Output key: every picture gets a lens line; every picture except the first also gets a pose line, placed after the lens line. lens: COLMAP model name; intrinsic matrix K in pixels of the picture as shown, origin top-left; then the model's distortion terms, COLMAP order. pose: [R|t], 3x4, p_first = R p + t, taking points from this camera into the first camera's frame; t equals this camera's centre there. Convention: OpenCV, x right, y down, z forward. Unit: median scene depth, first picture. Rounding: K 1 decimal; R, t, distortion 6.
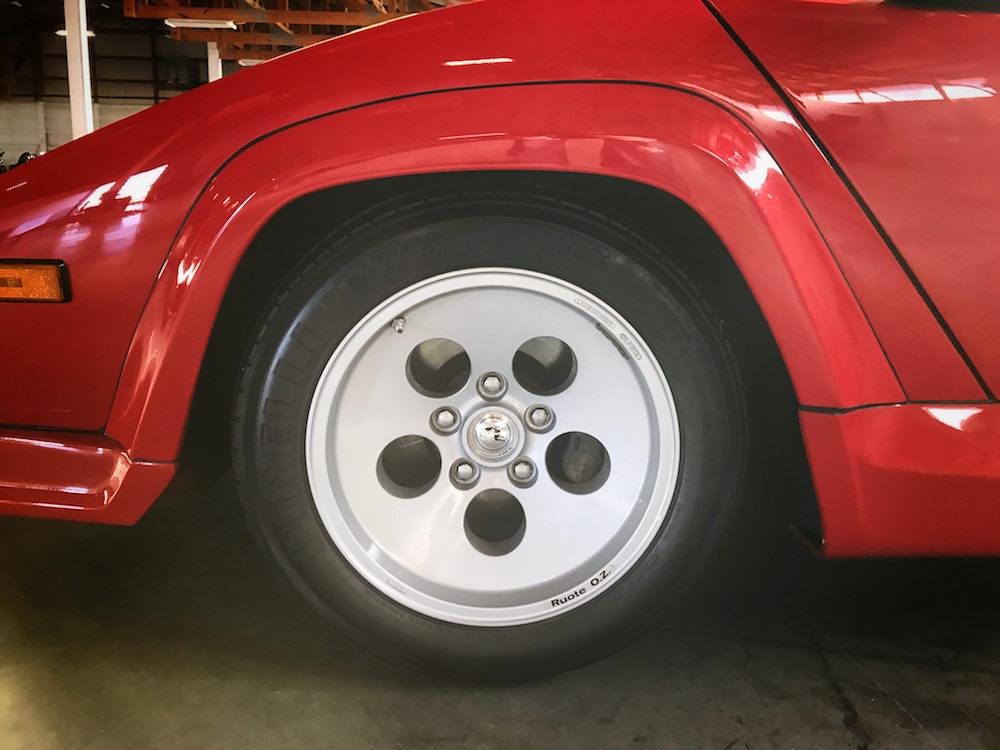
lens RADIAL K [[821.3, 0, 500.0], [0, 821.3, 375.0], [0, 0, 1]] dist [0.004044, -0.000113]
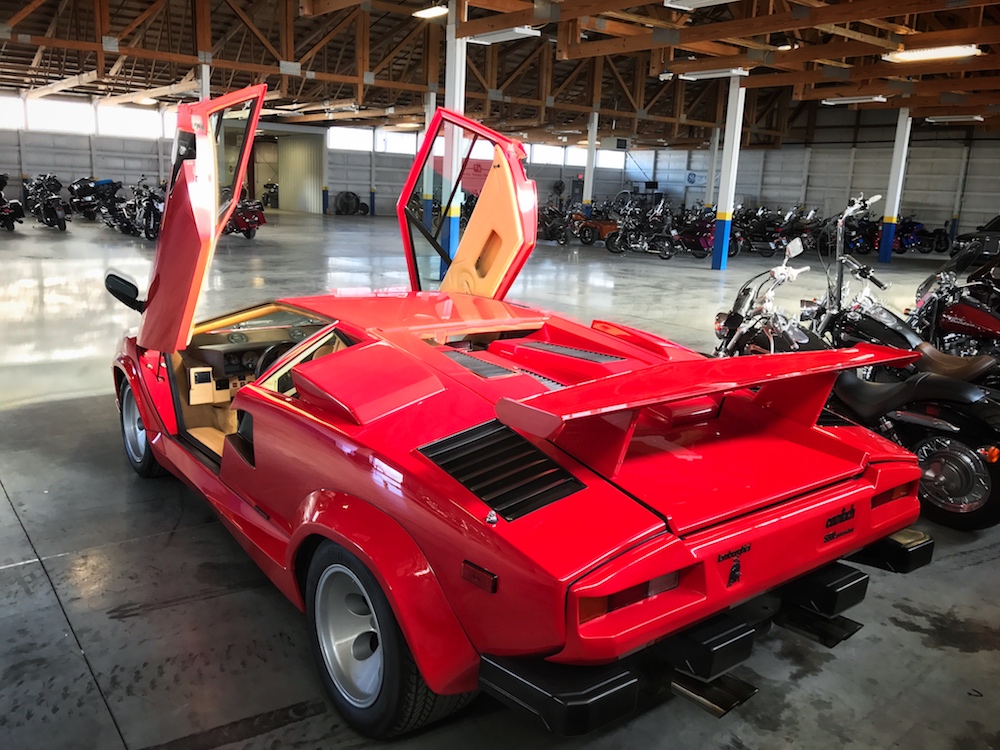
lens RADIAL K [[821.3, 0, 500.0], [0, 821.3, 375.0], [0, 0, 1]] dist [0.004044, -0.000113]
pose [[0.604259, 0.175995, -0.777108, 4.527775], [-0.192742, 0.978622, 0.071762, -0.856051], [0.773124, 0.106418, 0.625263, -0.385370]]
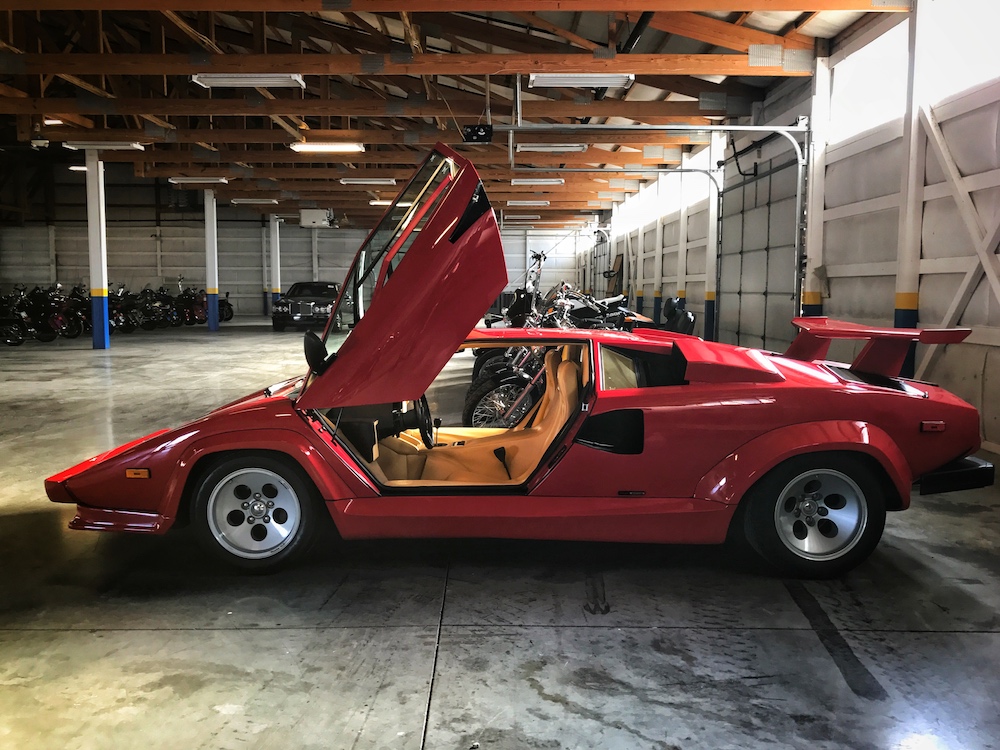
lens RADIAL K [[847.5, 0, 500.0], [0, 847.5, 375.0], [0, 0, 1]] dist [-0.011521, 0.003881]
pose [[0.999721, -0.023297, -0.003862, 1.135097], [0.022737, 0.993773, -0.109081, -0.091103], [0.006379, 0.108963, 0.994025, -2.945980]]
